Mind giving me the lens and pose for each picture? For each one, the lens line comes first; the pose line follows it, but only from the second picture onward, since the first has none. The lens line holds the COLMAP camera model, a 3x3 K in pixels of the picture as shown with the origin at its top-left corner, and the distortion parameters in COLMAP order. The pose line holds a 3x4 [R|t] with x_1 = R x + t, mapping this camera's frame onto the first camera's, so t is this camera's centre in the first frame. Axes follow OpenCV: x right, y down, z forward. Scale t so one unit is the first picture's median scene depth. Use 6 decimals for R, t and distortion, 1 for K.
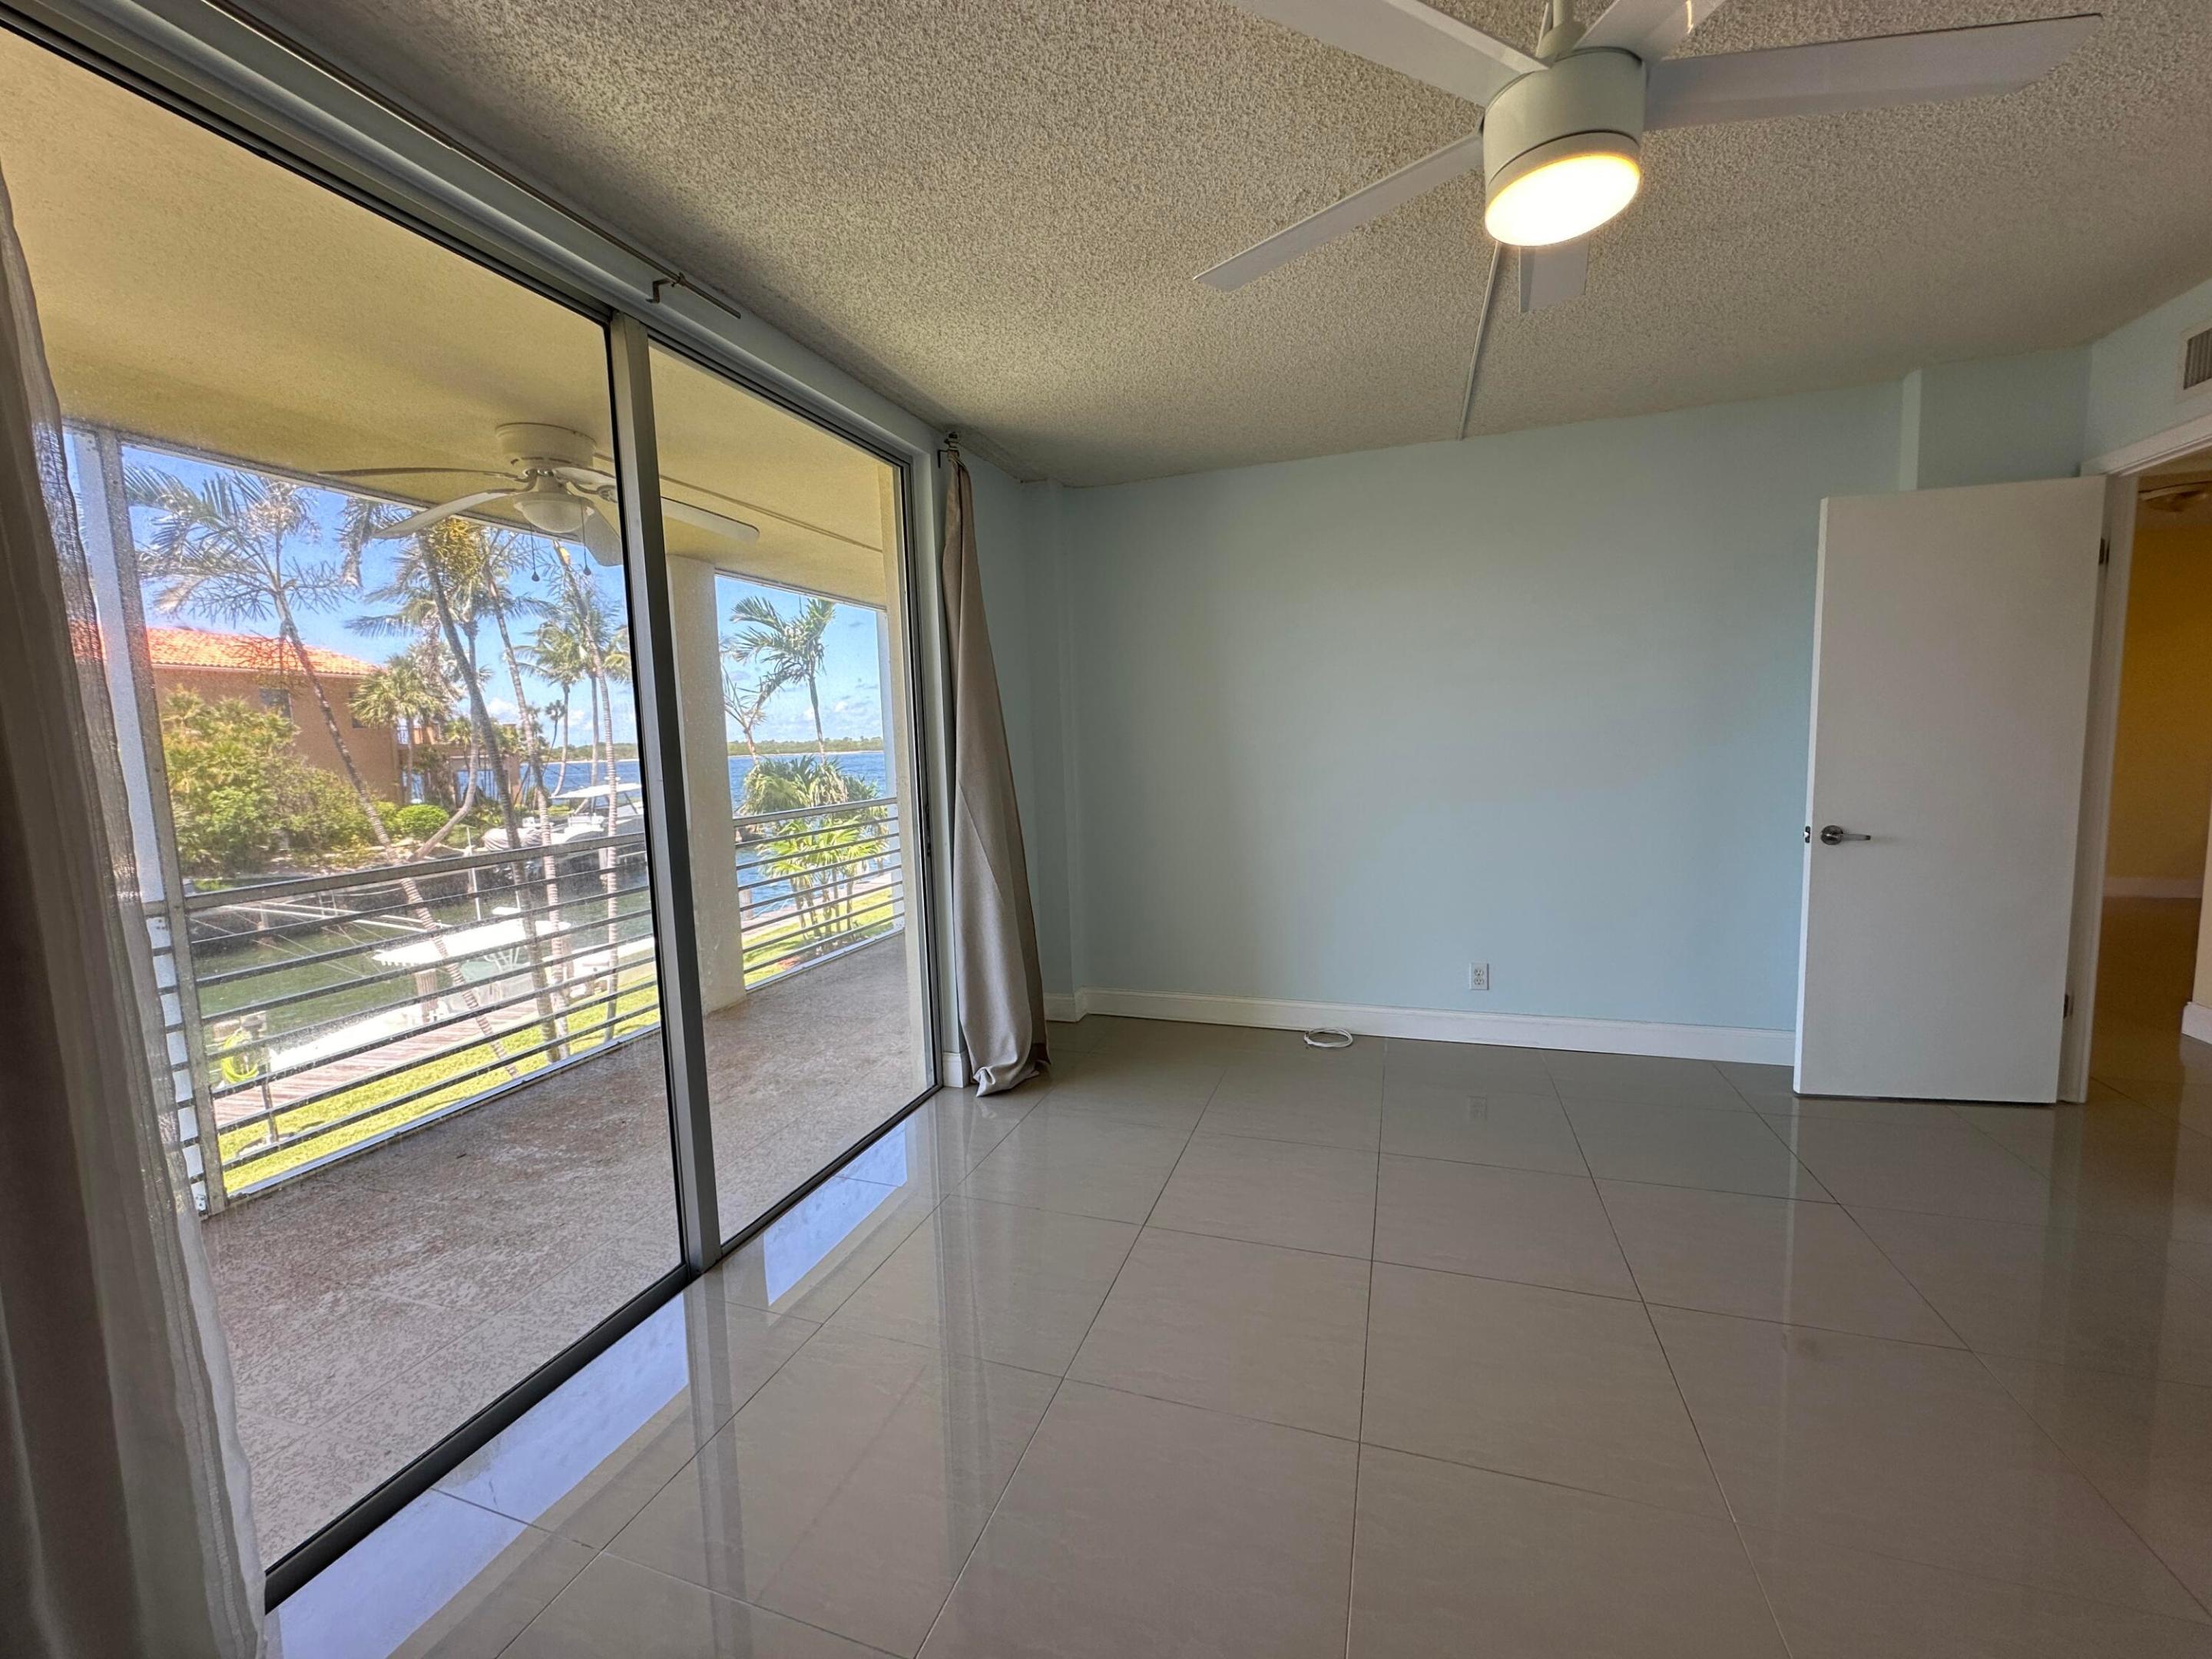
lens RADIAL K [[883.6, 0, 1111.6], [0, 883.6, 829.9], [0, 0, 1]] dist [-0.003432, 0.000395]
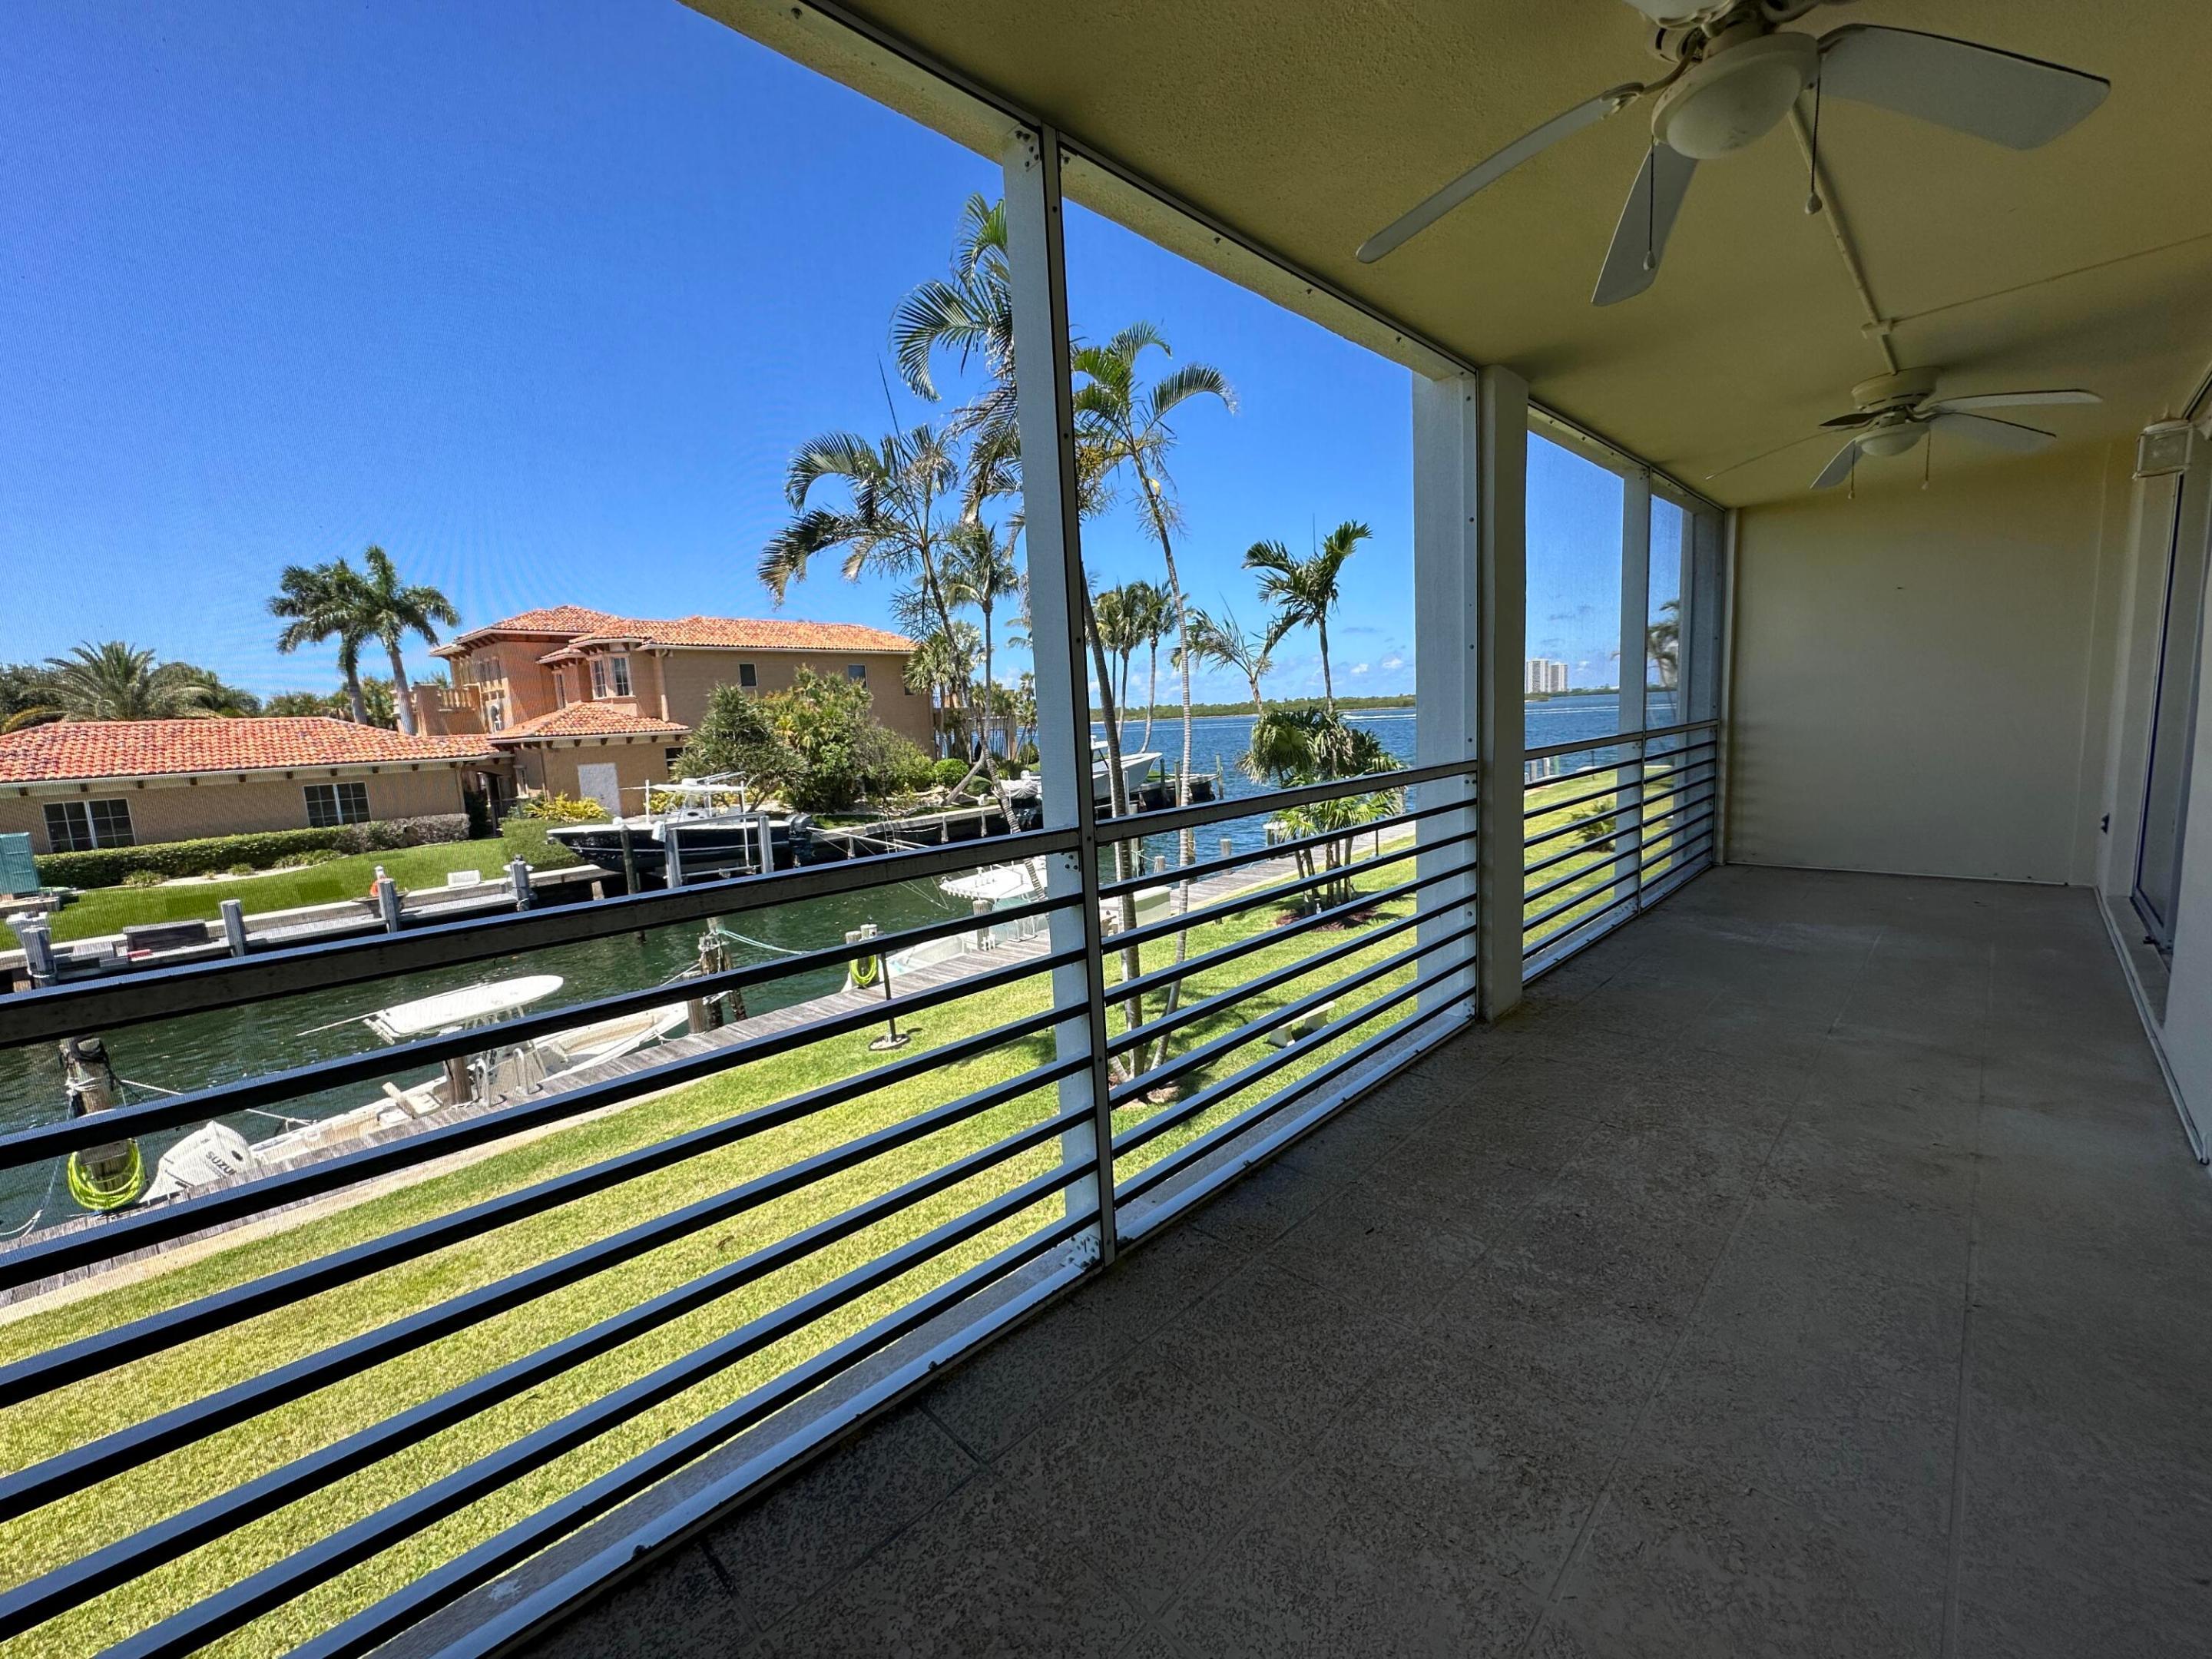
lens RADIAL K [[883.6, 0, 1102.3], [0, 883.6, 829.4], [0, 0, 1]] dist [-0.003432, 0.000395]
pose [[0.890511, 0.045007, -0.452730, -0.113758], [-0.025672, 0.998480, 0.048766, 0.007120], [0.454237, -0.031804, 0.890313, 0.058583]]
